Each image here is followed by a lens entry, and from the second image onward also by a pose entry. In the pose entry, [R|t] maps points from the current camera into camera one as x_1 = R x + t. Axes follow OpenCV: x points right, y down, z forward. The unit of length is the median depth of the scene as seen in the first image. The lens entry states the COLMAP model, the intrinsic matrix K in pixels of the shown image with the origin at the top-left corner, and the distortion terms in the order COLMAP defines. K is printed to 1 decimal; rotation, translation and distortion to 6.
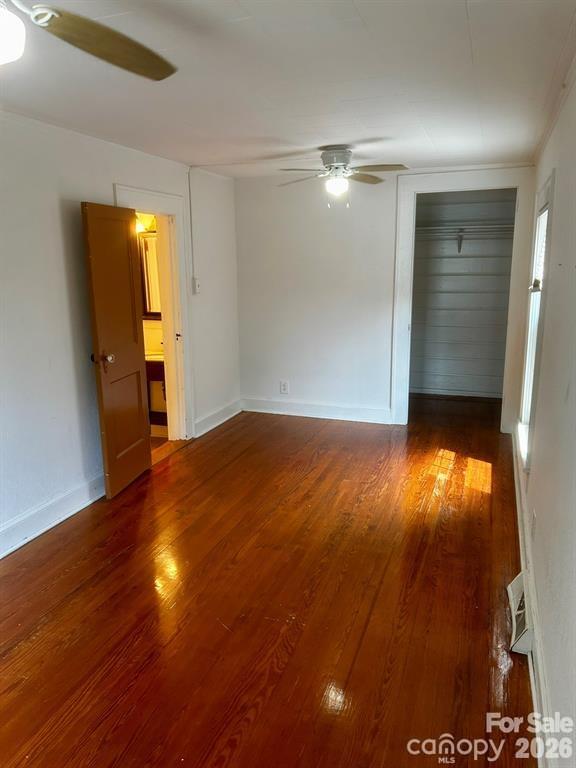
lens RADIAL K [[572.6, 0, 288.2], [0, 572.6, 385.8], [0, 0, 1]] dist [0.003668, 0.002940]
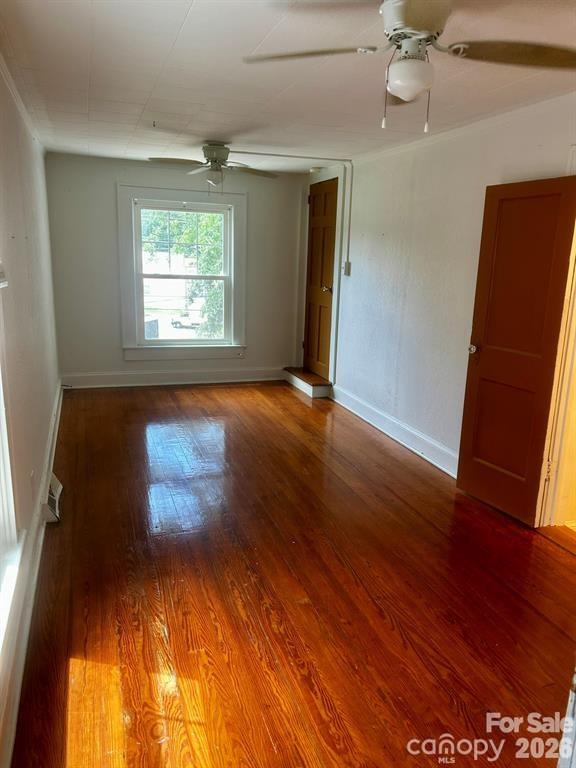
lens RADIAL K [[572.6, 0, 288.1], [0, 572.6, 382.1], [0, 0, 1]] dist [0.003668, 0.002940]
pose [[-0.784722, 0.135972, -0.604751, 0.469715], [-0.144731, 0.908481, 0.392065, -0.298717], [0.602714, 0.395188, -0.693226, 1.355119]]
